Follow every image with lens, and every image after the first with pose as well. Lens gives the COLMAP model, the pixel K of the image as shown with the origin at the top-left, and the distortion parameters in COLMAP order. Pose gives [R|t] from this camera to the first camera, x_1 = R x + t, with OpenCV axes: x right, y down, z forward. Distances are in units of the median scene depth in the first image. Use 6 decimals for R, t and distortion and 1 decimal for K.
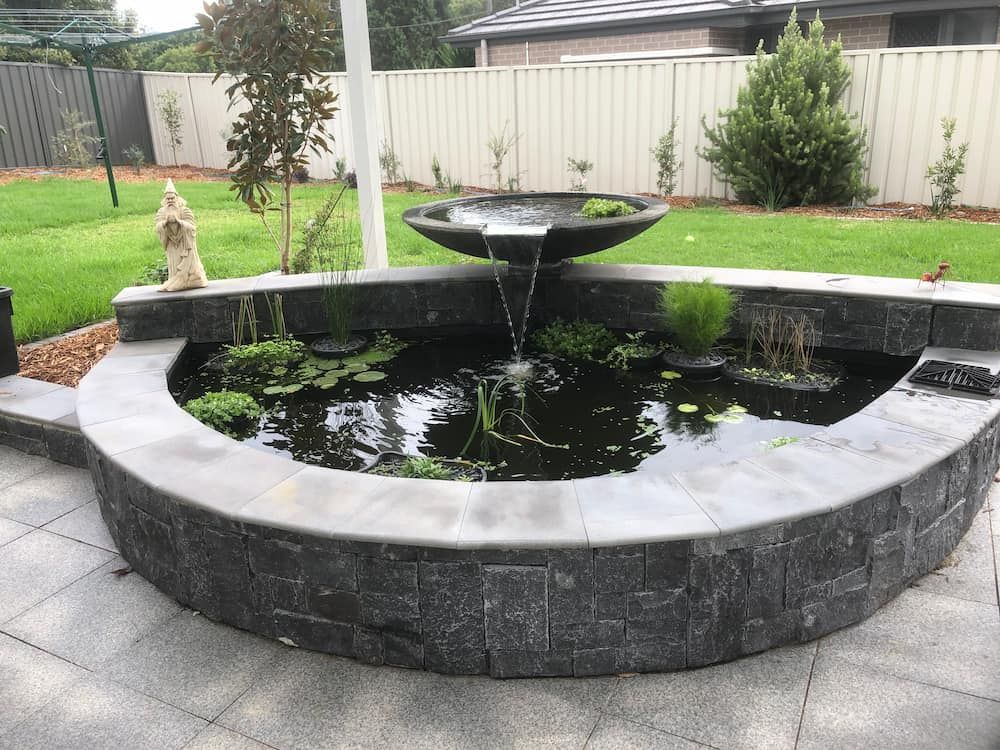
lens RADIAL K [[810.7, 0, 499.6], [0, 810.7, 370.1], [0, 0, 1]] dist [0.034189, -0.019856]
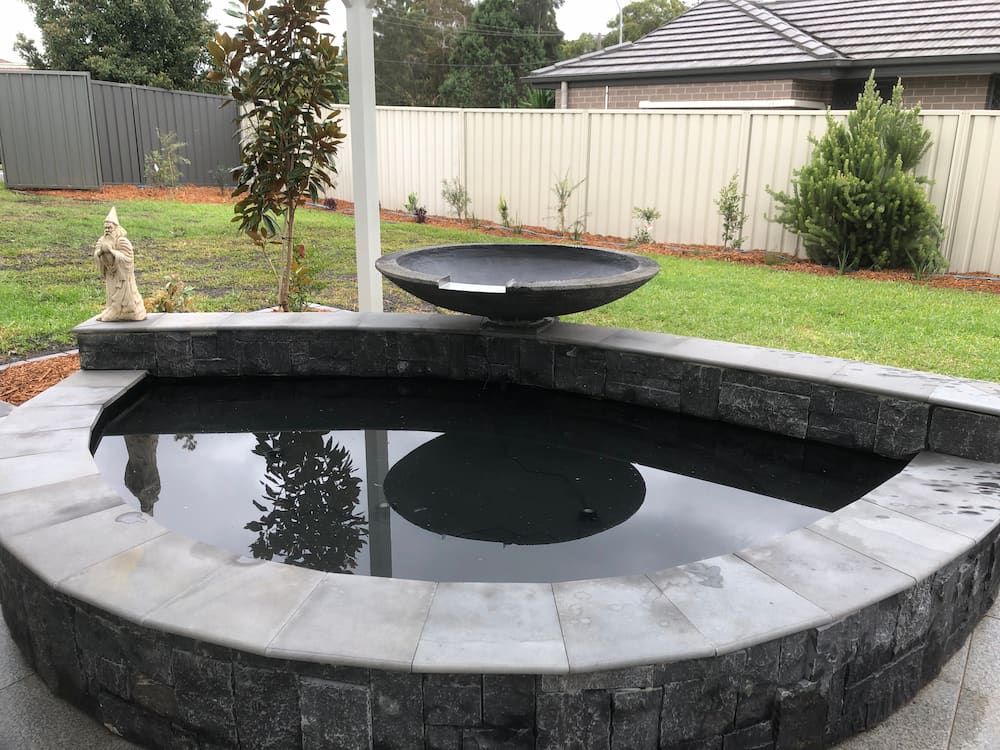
lens RADIAL K [[810.7, 0, 500.2], [0, 810.7, 383.0], [0, 0, 1]] dist [0.034189, -0.019856]
pose [[0.992228, 0.079807, -0.095466, 0.106588], [-0.082578, 0.996260, -0.025438, -0.028890], [0.093079, 0.033124, 0.995108, 0.060141]]
